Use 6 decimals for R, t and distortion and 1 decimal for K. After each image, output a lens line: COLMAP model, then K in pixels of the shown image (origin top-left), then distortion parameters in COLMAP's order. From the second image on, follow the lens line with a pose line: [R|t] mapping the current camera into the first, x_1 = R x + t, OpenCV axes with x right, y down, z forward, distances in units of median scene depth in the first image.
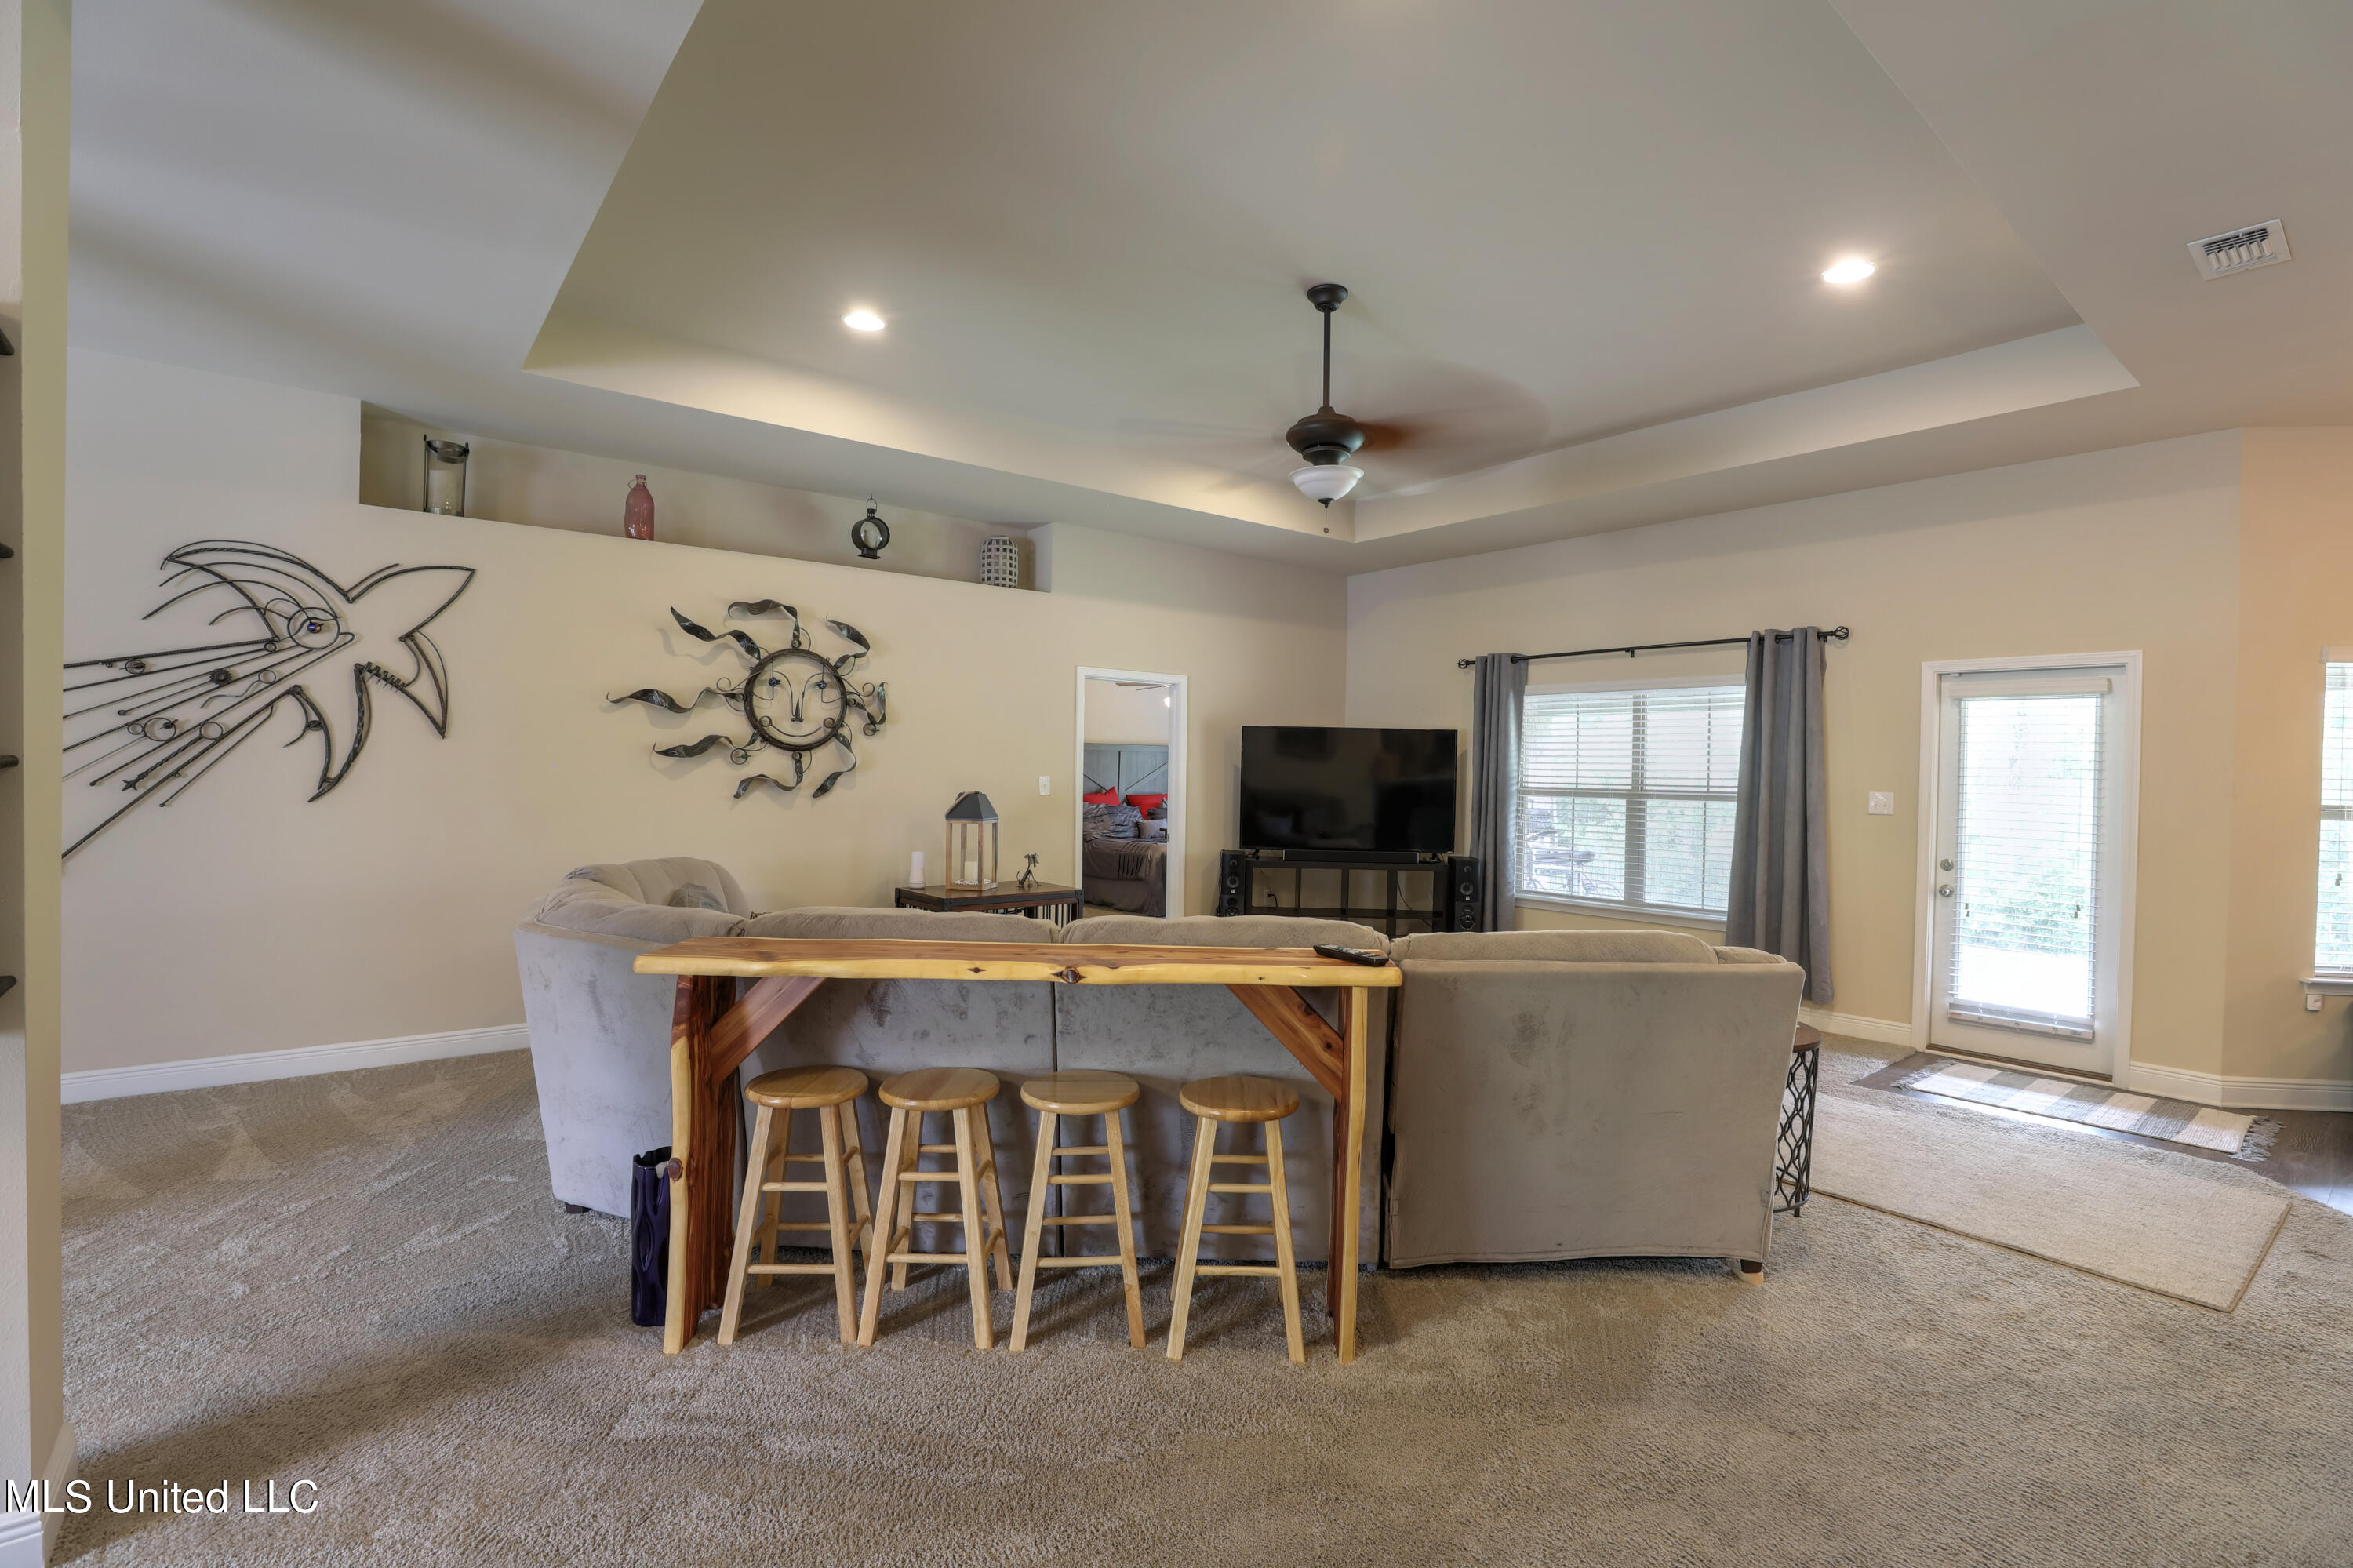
lens RADIAL K [[1072.3, 0, 1188.3], [0, 1072.3, 781.1], [0, 0, 1]] dist [-0.047435, 0.013436]
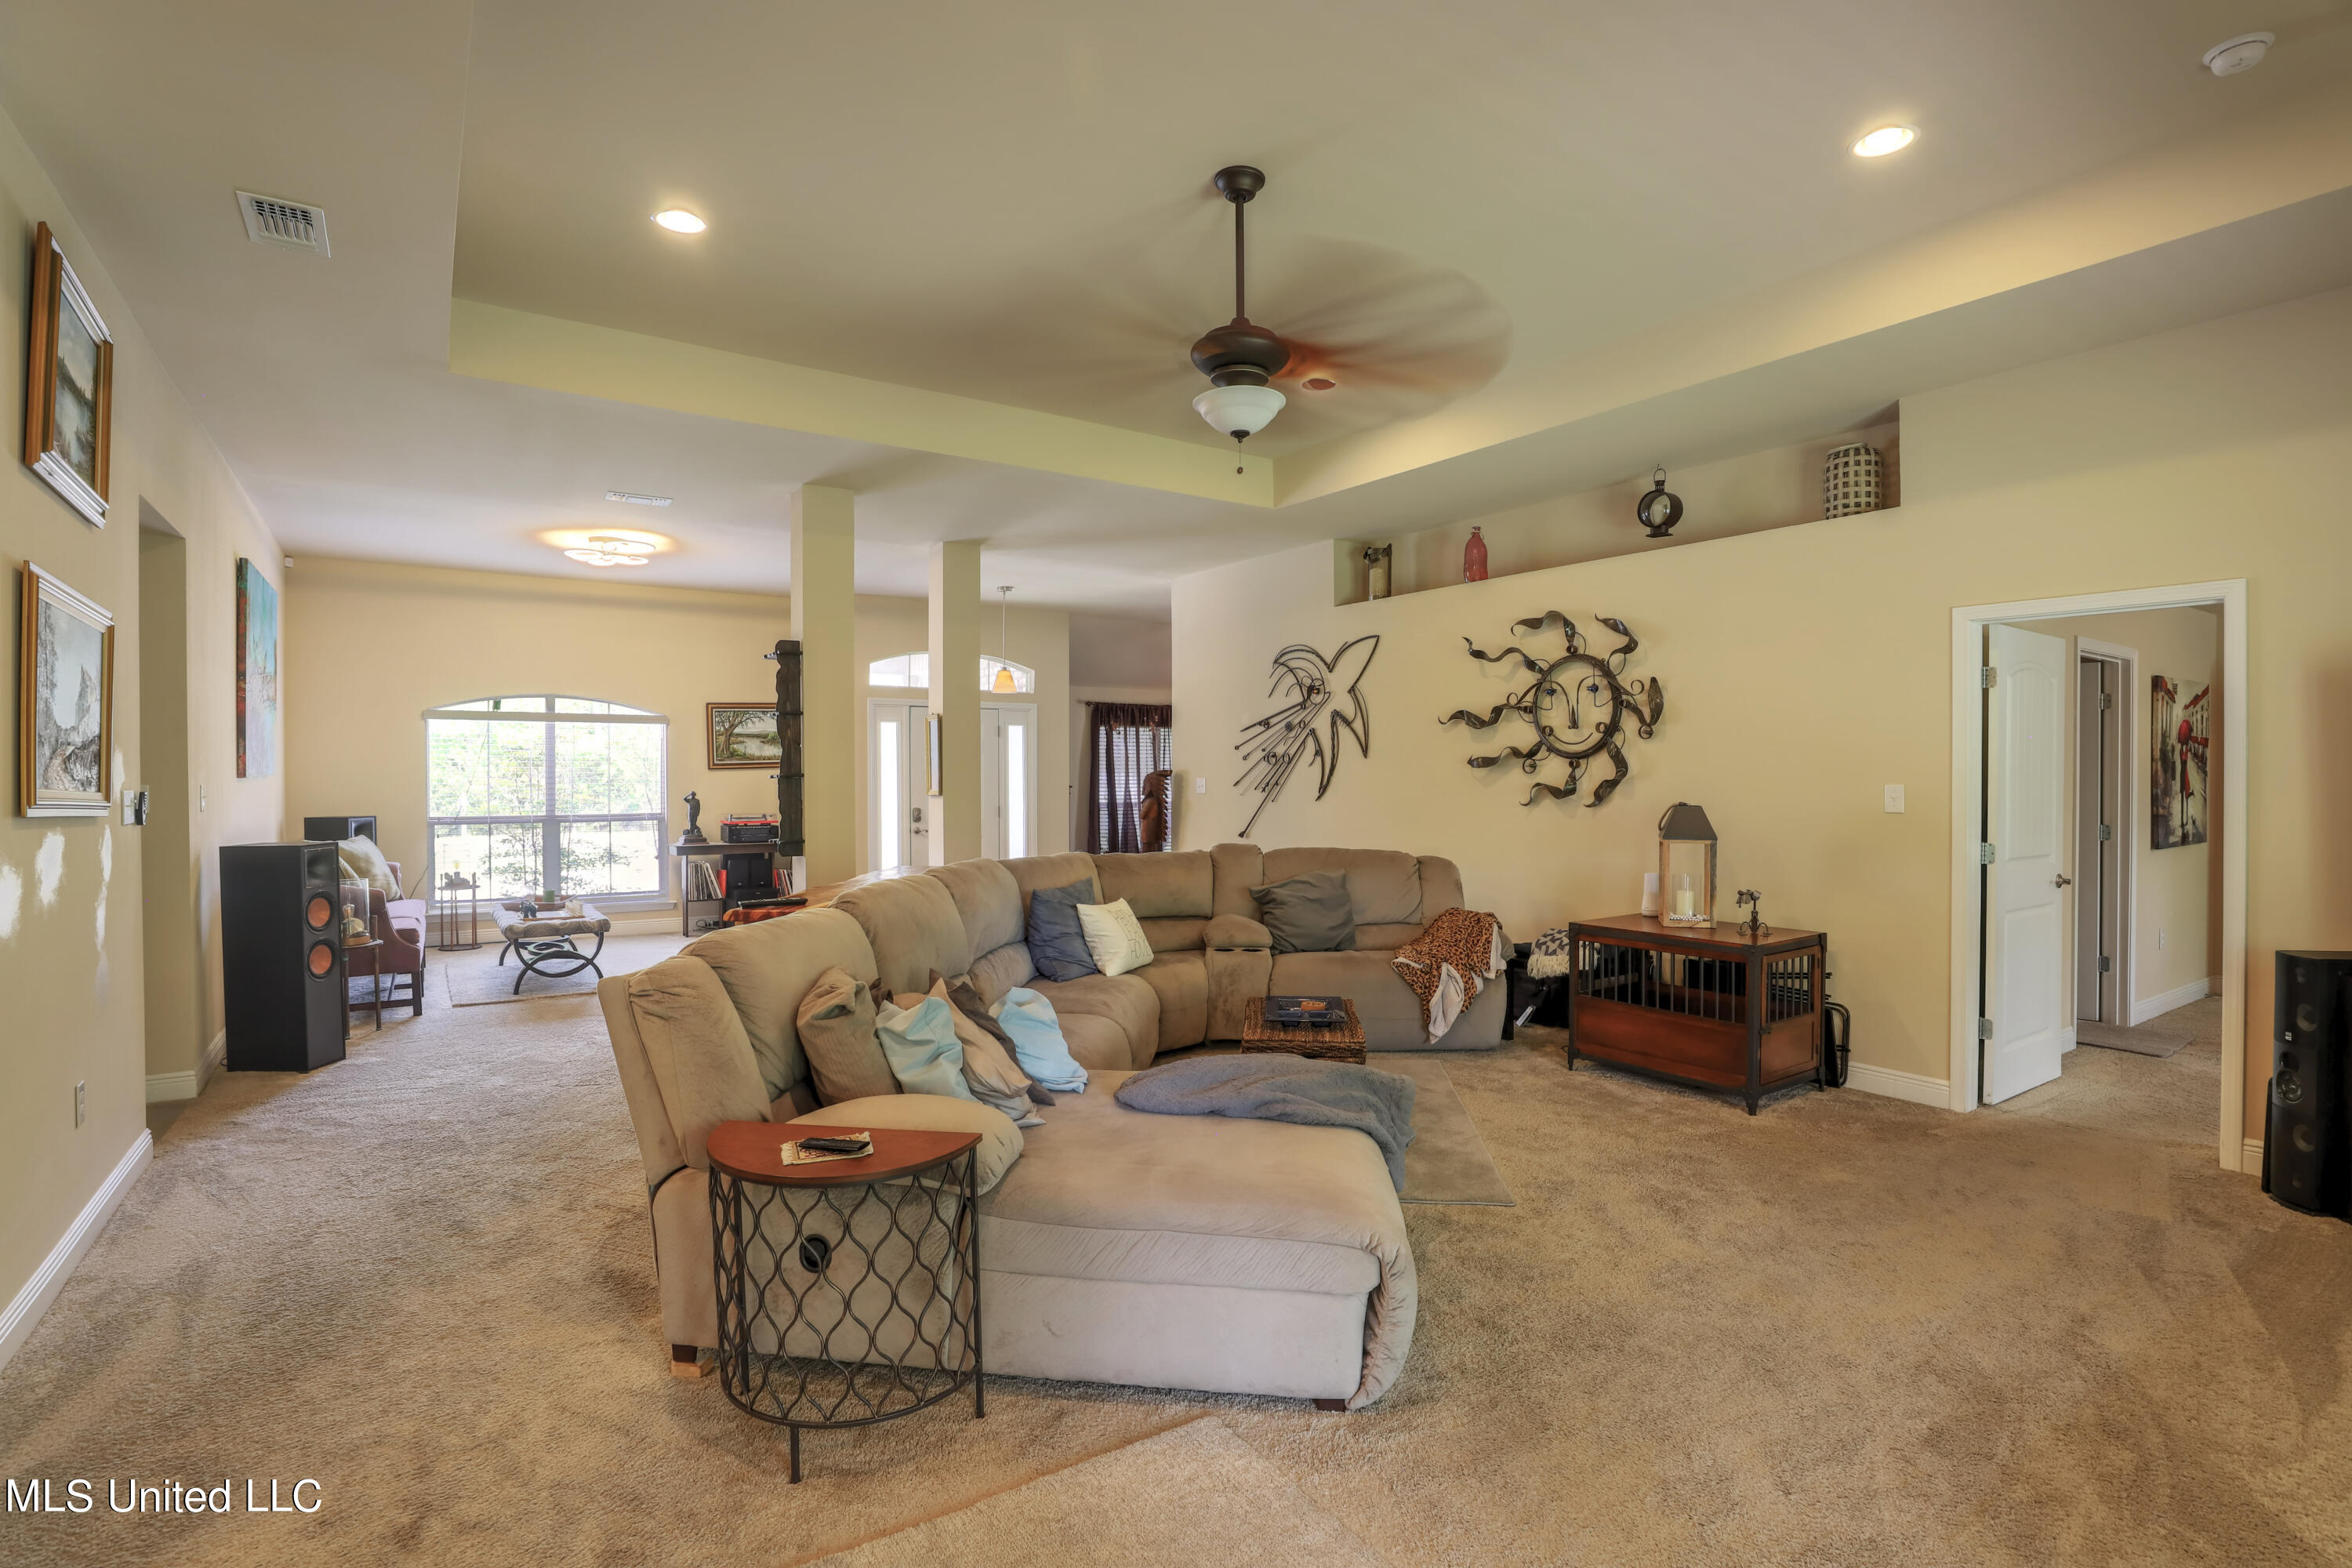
lens RADIAL K [[1131.3, 0, 1189.4], [0, 1131.3, 783.0], [0, 0, 1]] dist [-0.045941, 0.016072]
pose [[-0.080046, -0.006875, -0.996767, 0.899789], [-0.011587, 0.999915, -0.005966, 0.005442], [0.996724, 0.011072, -0.080118, 0.951620]]
